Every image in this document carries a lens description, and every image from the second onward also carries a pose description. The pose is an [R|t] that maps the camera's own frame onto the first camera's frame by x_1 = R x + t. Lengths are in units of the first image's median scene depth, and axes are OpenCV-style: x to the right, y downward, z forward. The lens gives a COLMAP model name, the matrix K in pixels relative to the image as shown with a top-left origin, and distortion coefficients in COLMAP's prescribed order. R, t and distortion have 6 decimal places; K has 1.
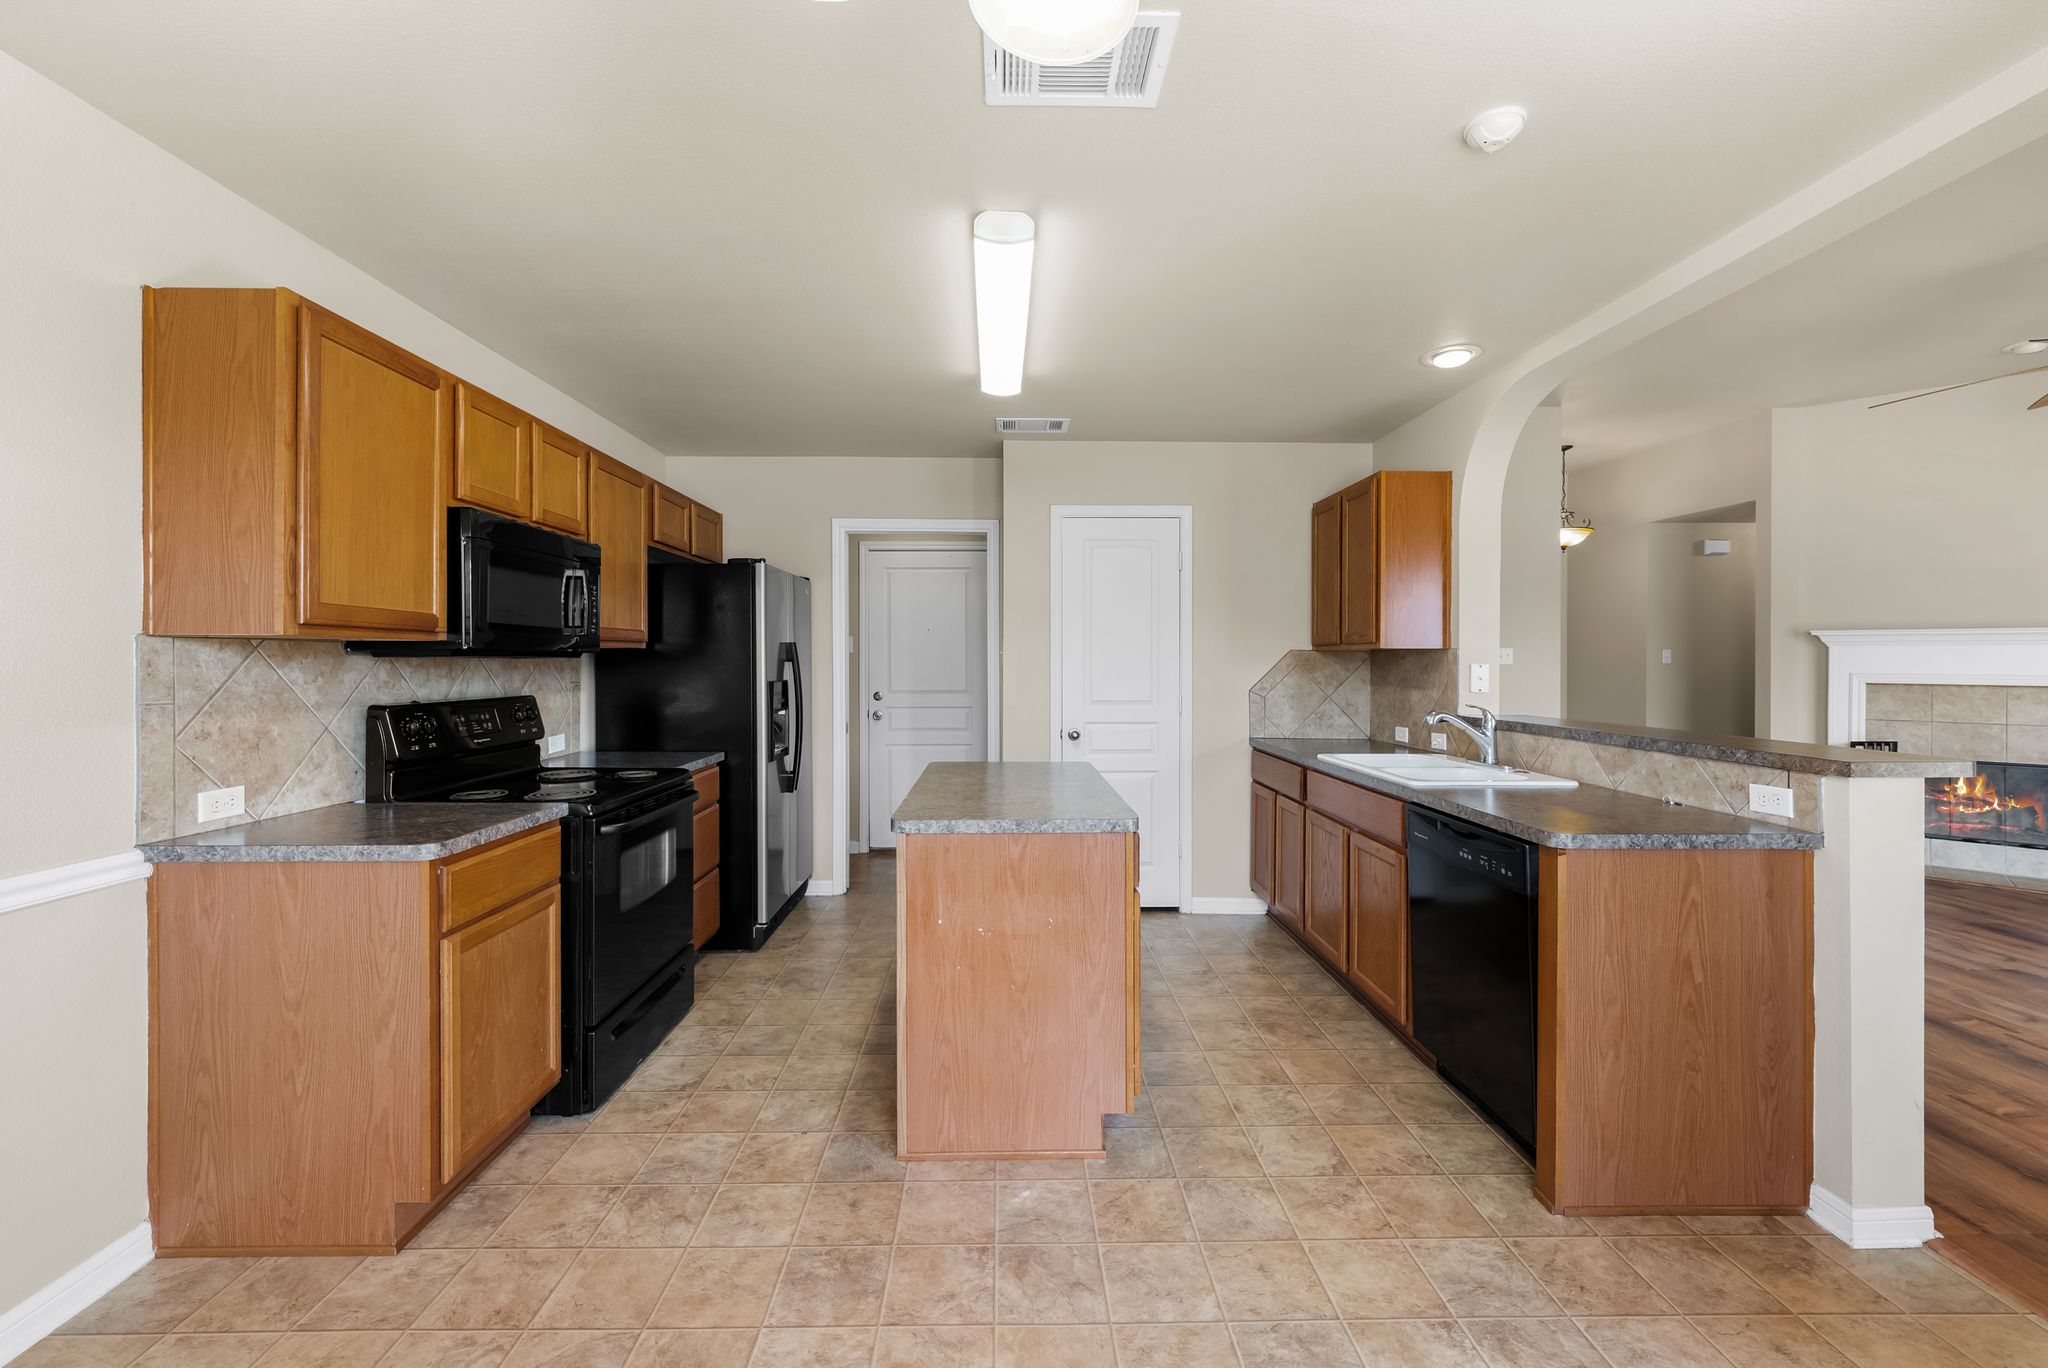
lens RADIAL K [[857.3, 0, 1016.2], [0, 857.3, 640.7], [0, 0, 1]] dist [-0.001302, -0.000149]
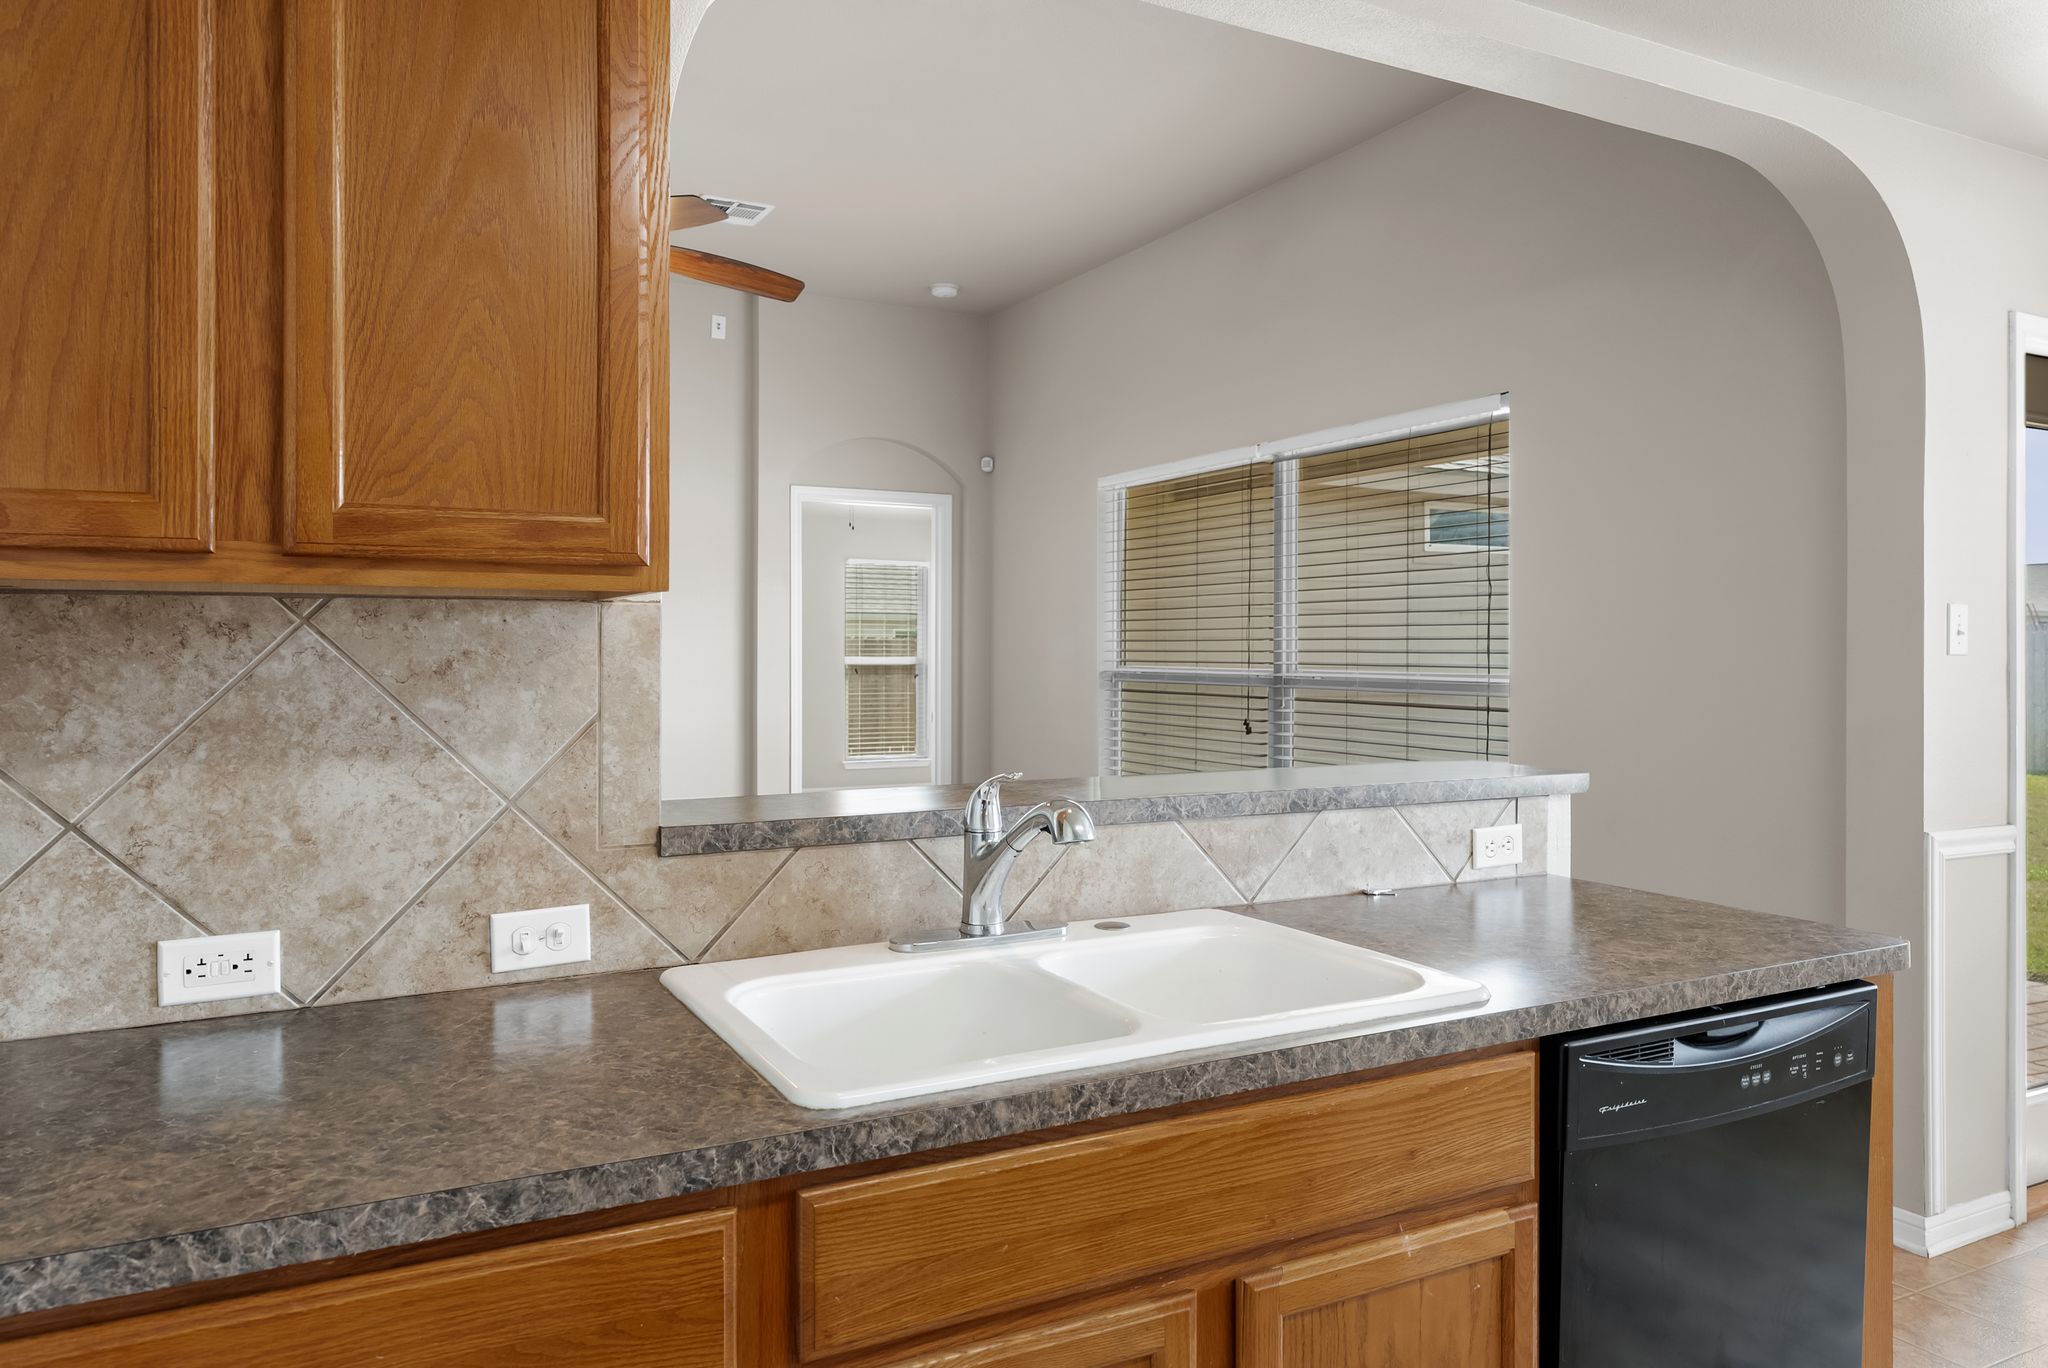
lens RADIAL K [[1369.7, 0, 1018.3], [0, 1369.7, 648.3], [0, 0, 1]] dist [0.000452, -0.000705]
pose [[-0.448588, -0.005908, 0.893719, 0.053093], [-0.023965, 0.999698, -0.005420, 0.033640], [-0.893417, -0.023849, -0.448594, 1.503182]]
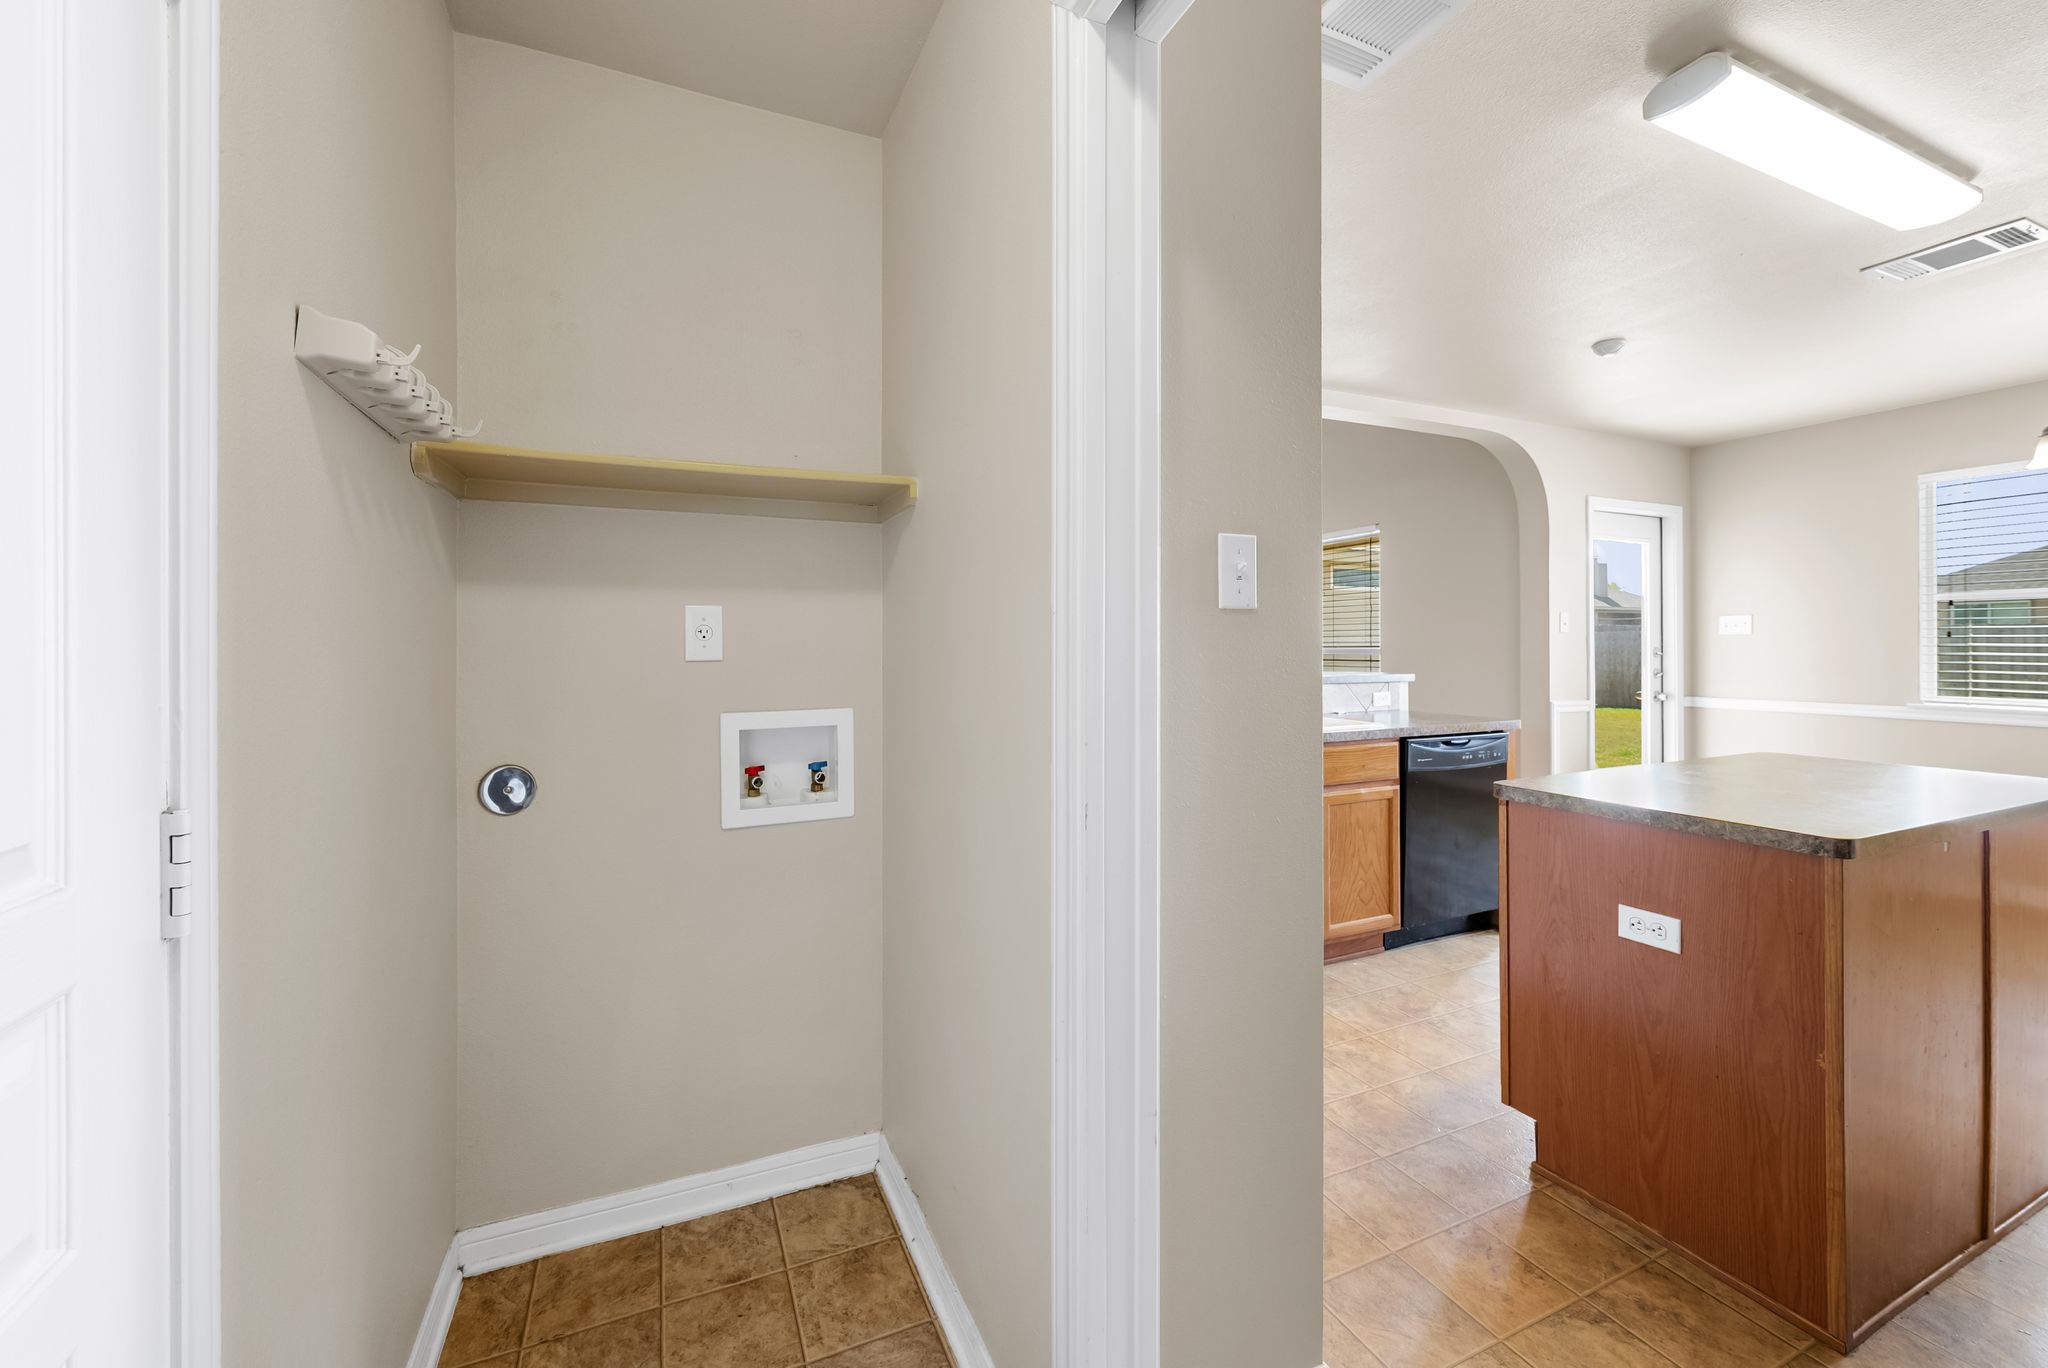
lens RADIAL K [[807.9, 0, 1018.0], [0, 807.9, 649.7], [0, 0, 1]] dist [0.001244, 0.000436]
pose [[-0.390675, -0.007277, 0.920500, -0.400321], [-0.018678, 0.999826, -0.000023, 0.072155], [-0.920339, -0.017202, -0.390743, 2.023144]]
